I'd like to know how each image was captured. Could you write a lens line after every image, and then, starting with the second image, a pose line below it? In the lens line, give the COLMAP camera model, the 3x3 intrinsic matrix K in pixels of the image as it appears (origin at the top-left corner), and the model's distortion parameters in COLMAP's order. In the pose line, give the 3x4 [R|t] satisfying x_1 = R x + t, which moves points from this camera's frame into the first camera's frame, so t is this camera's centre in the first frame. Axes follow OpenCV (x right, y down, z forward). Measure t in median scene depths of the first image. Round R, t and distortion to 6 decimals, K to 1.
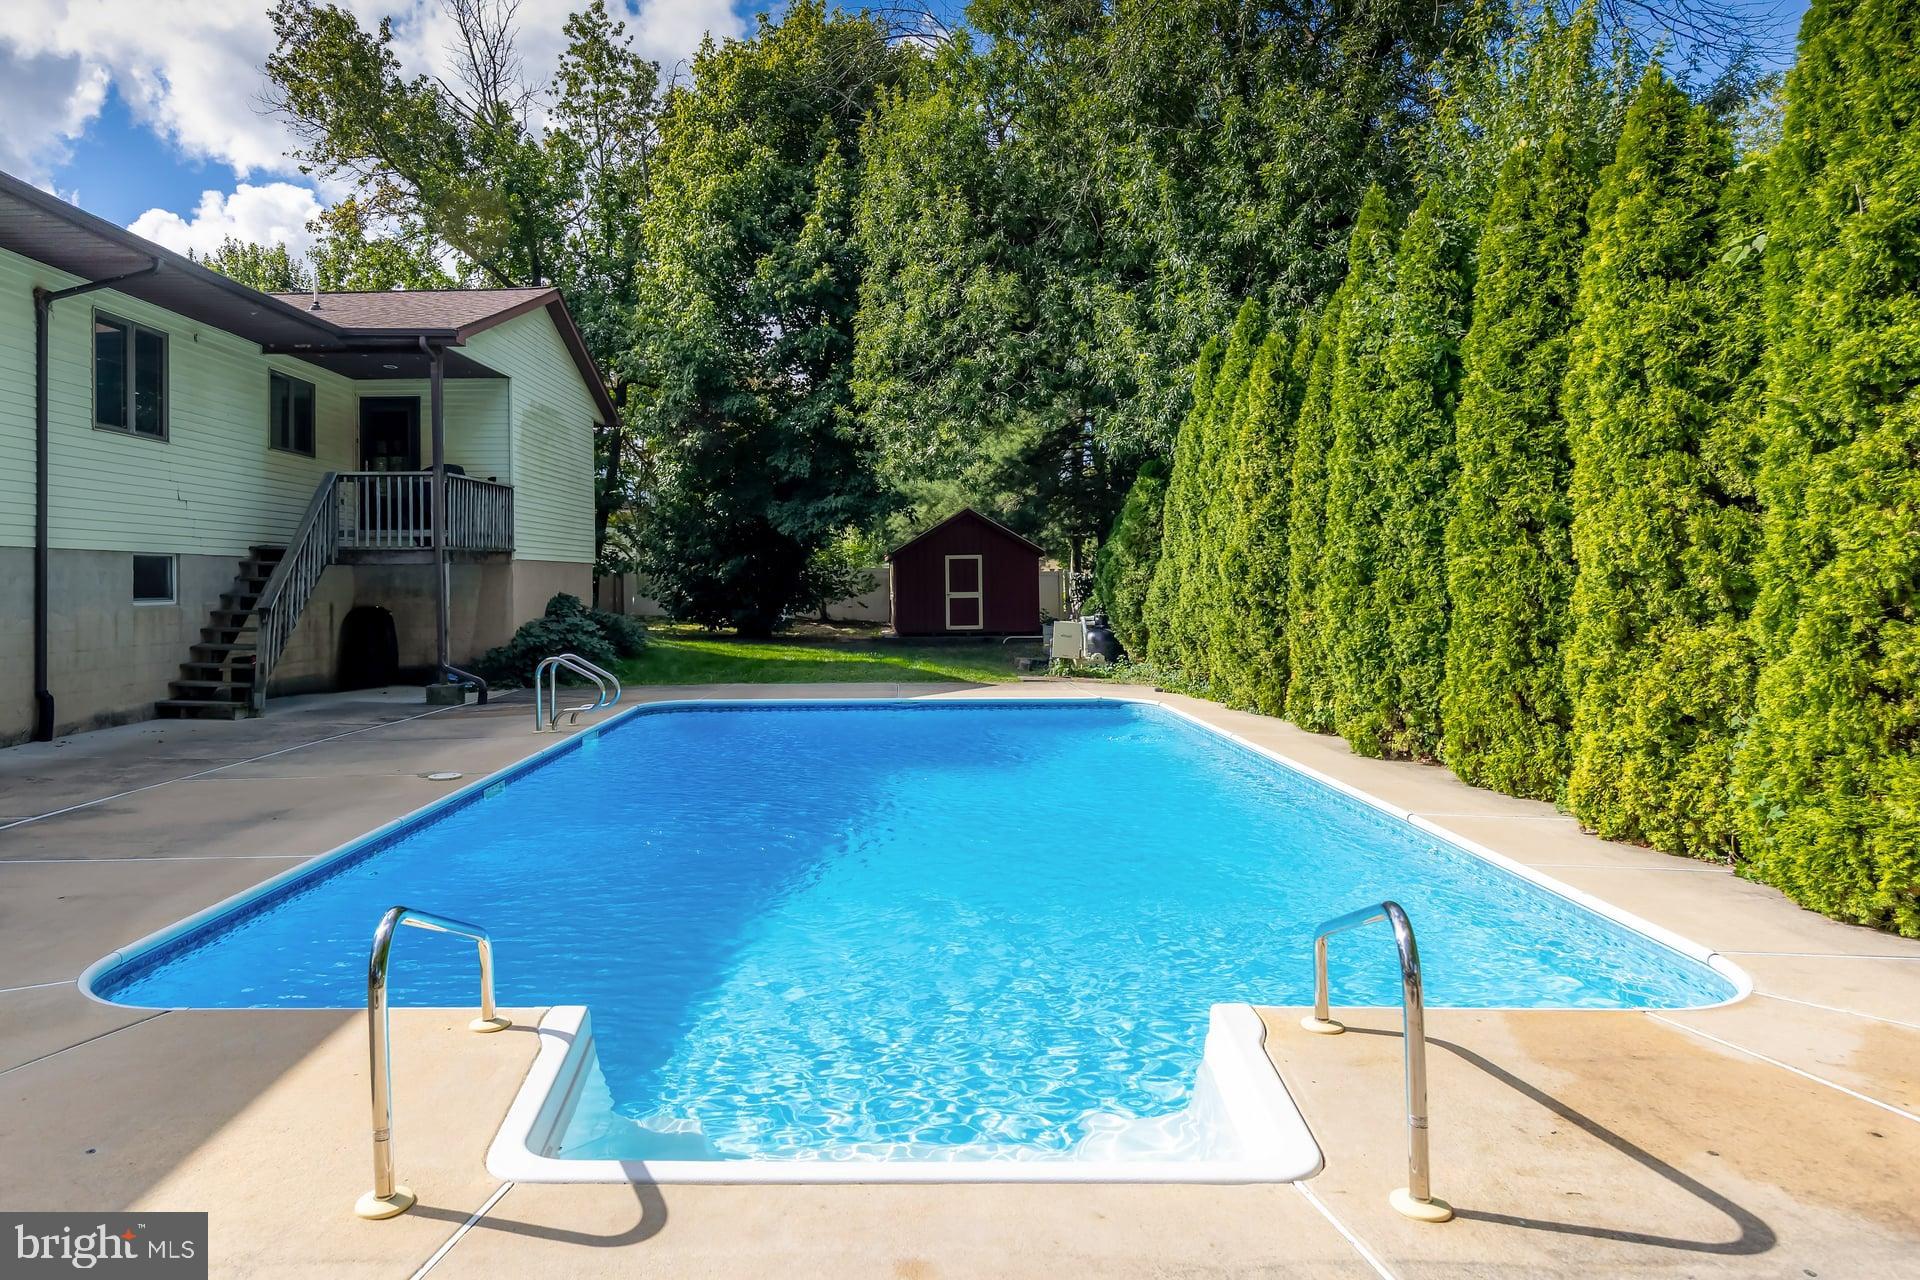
lens RADIAL K [[1353.5, 0, 958.6], [0, 1353.5, 626.3], [0, 0, 1]] dist [0.012907, -0.001015]
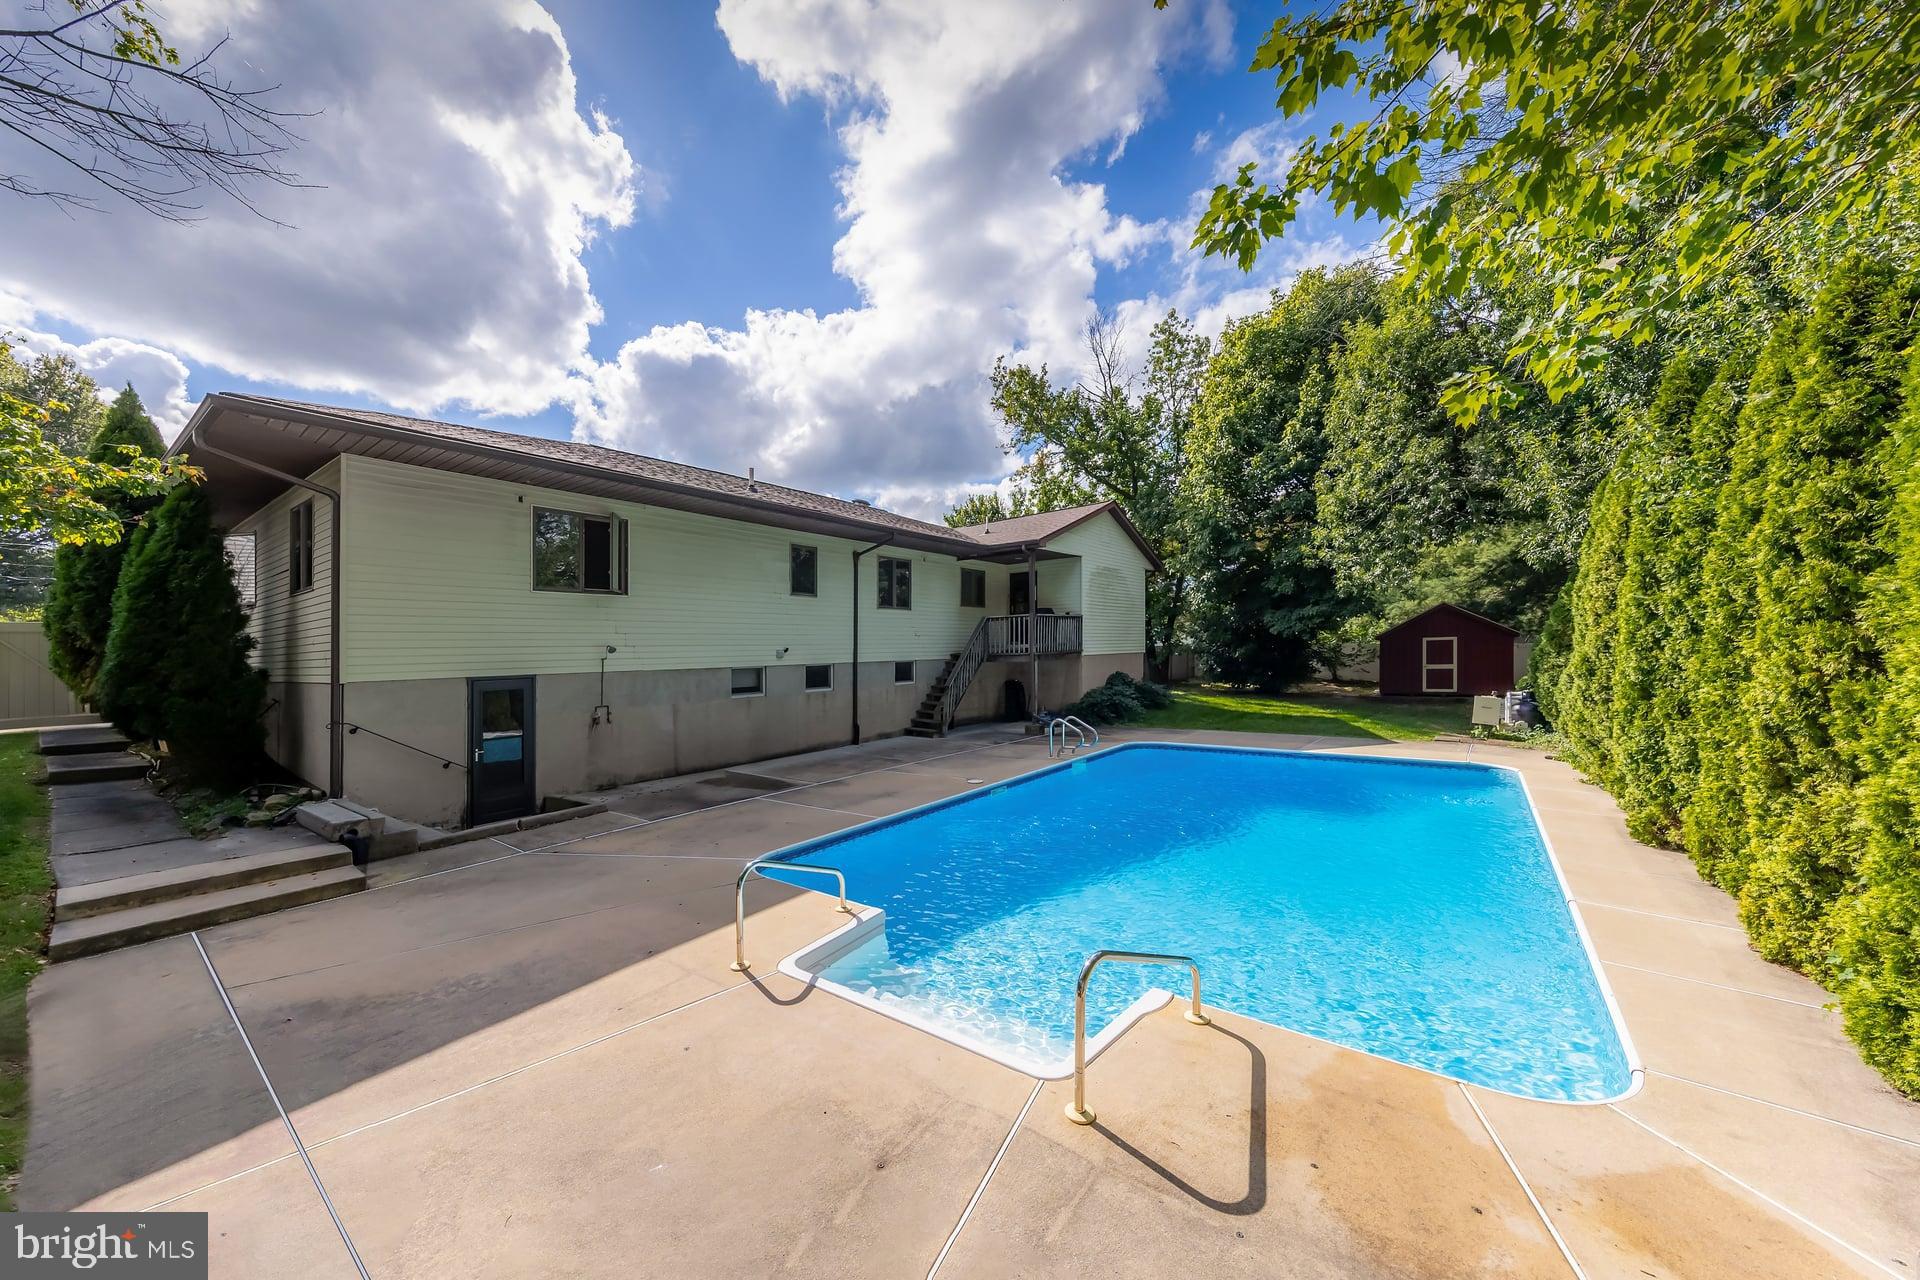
lens RADIAL K [[931.1, 0, 954.1], [0, 931.1, 630.4], [0, 0, 1]] dist [0.008894, -0.001444]
pose [[0.710488, 0.009748, -0.703641, 0.450539], [0.002602, 0.999861, 0.016479, -0.108212], [0.703704, -0.013539, 0.710364, -0.016704]]
